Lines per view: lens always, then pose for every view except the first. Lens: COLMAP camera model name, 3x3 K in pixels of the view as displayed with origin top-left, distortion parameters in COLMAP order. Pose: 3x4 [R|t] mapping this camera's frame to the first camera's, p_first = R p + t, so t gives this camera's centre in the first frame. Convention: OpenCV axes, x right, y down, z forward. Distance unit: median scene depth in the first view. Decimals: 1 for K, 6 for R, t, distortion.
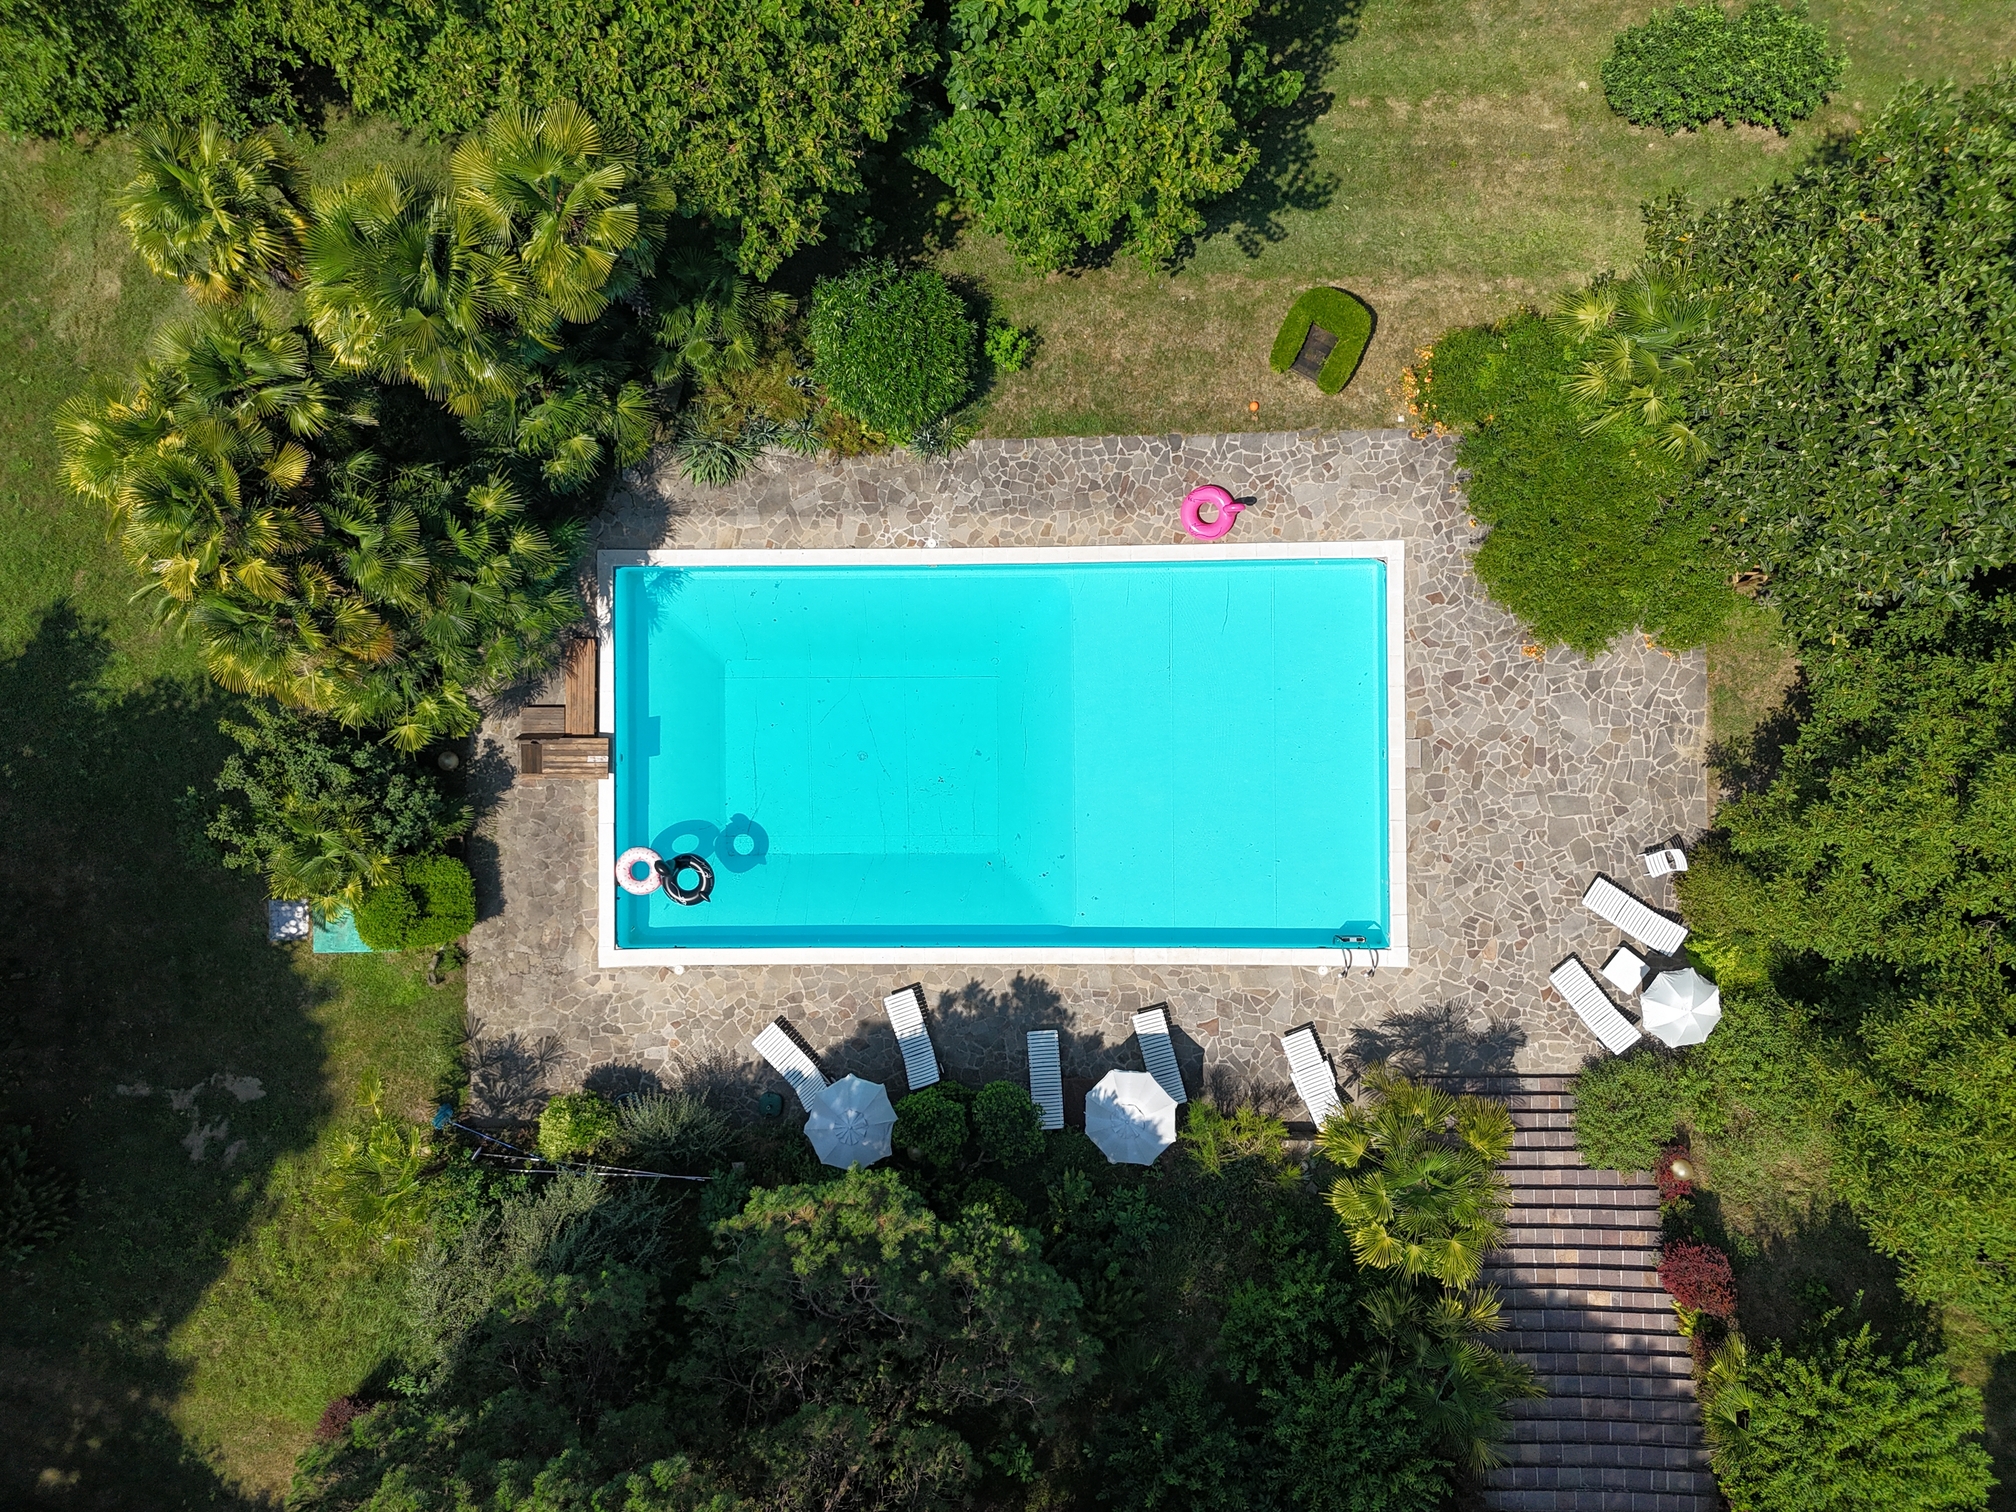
lens RADIAL K [[1506.3, 0, 1001.7], [0, 1506.3, 751.7], [0, 0, 1]] dist [0.082929, -0.087283]
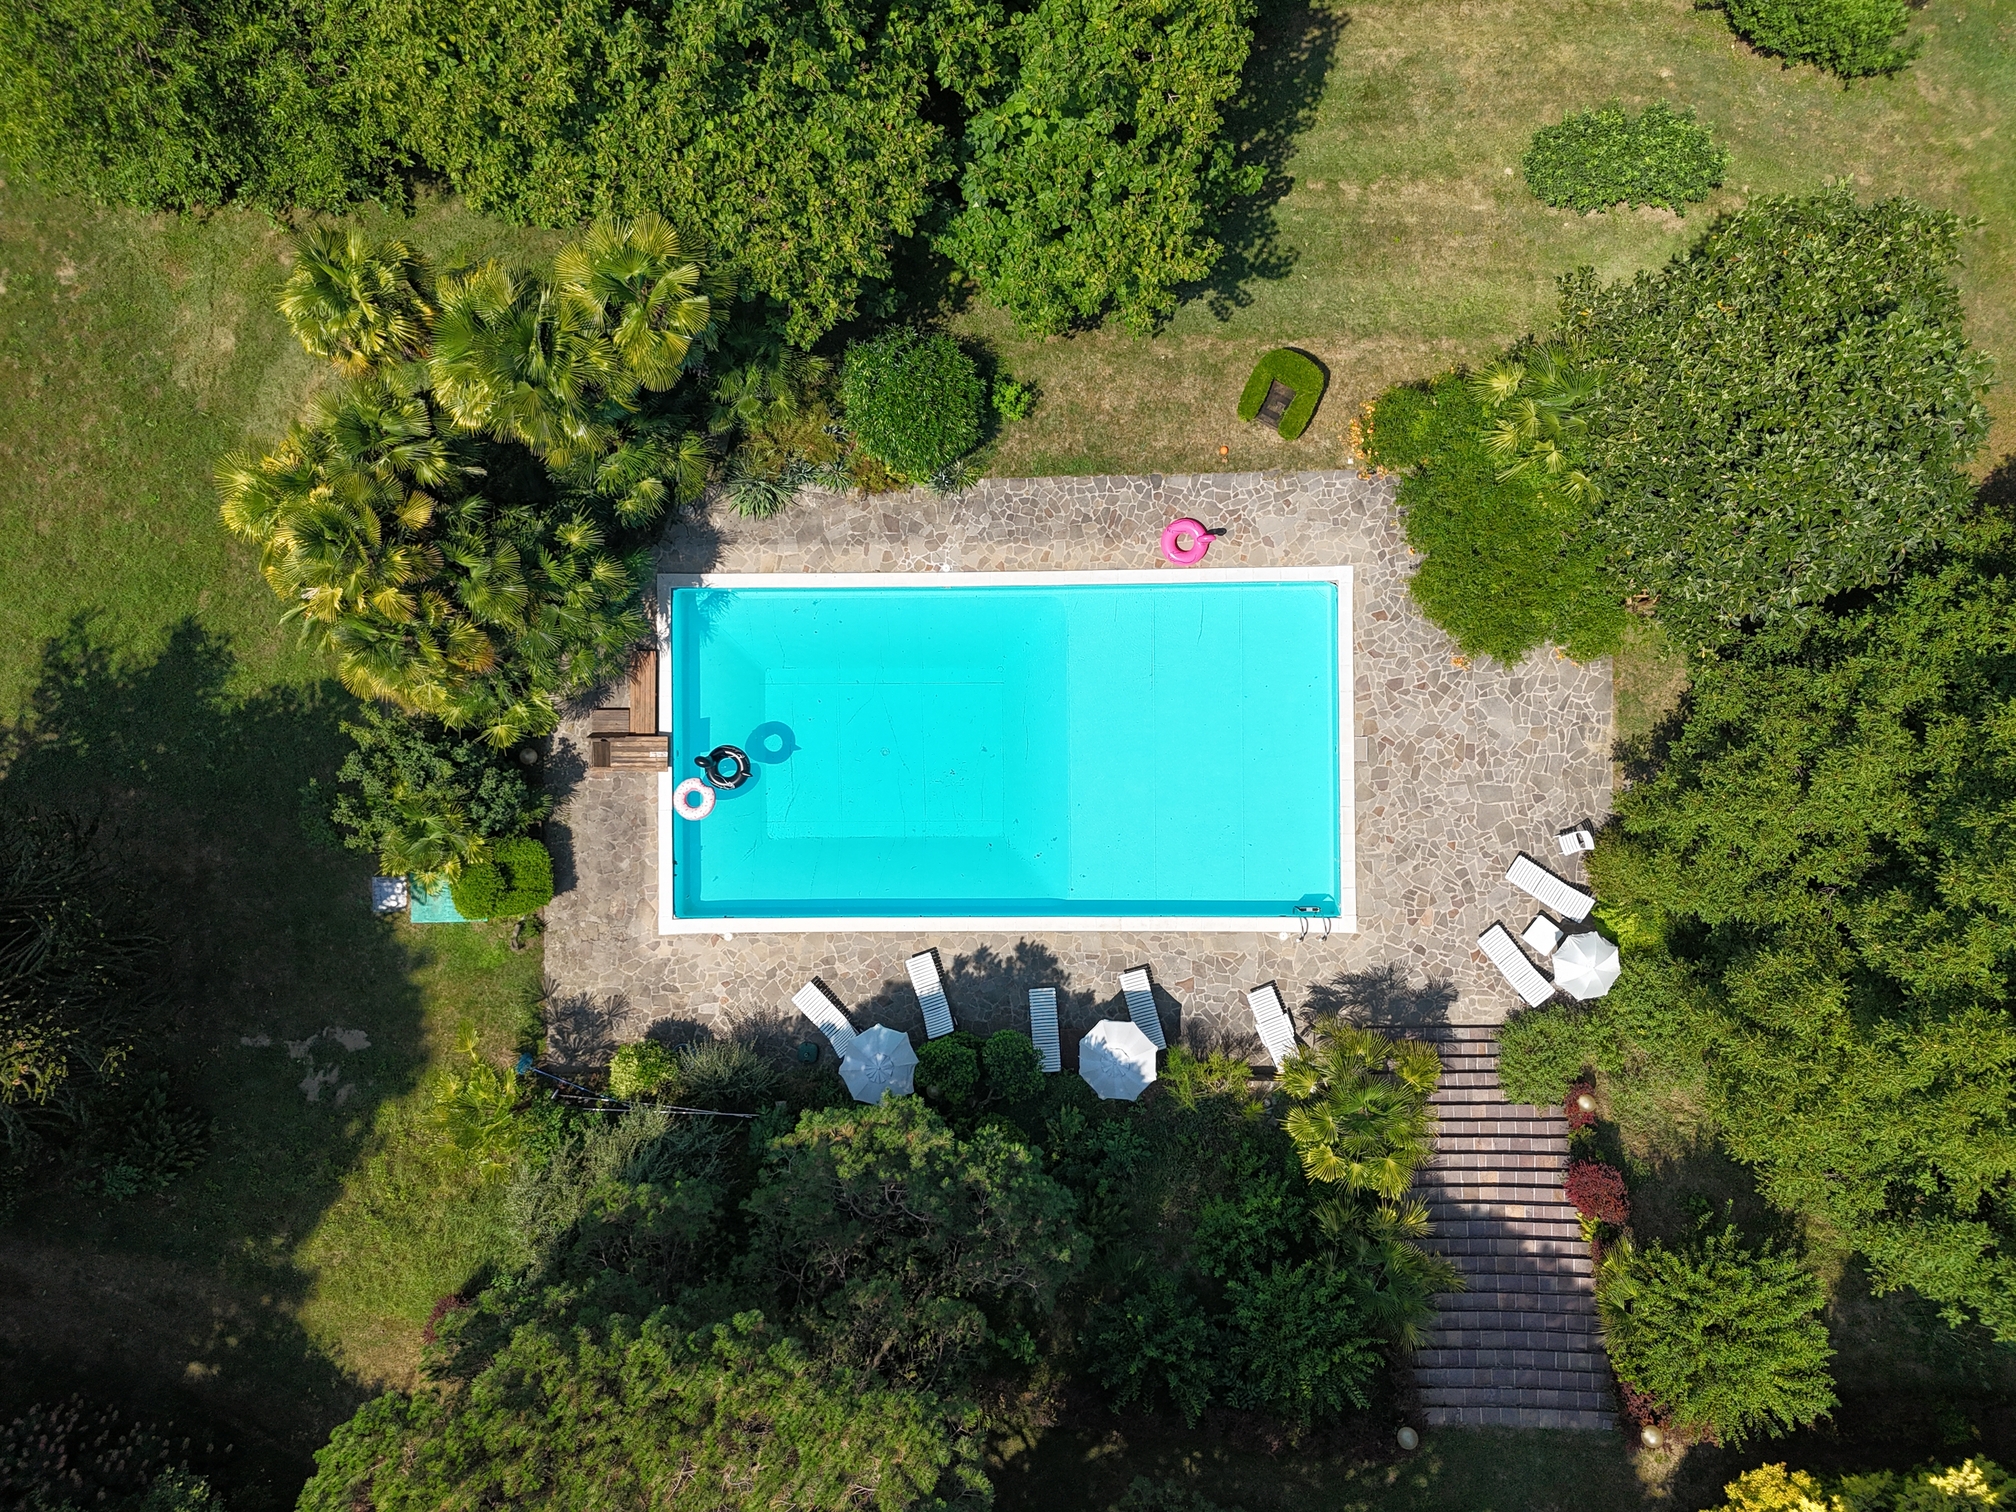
lens RADIAL K [[1506.3, 0, 1003.8], [0, 1506.3, 750.5], [0, 0, 1]] dist [0.082929, -0.087283]
pose [[0.999988, -0.000936, 0.004714, -0.008156], [0.000934, 0.999999, 0.000502, 0.001313], [-0.004714, -0.000498, 0.999989, -0.164057]]
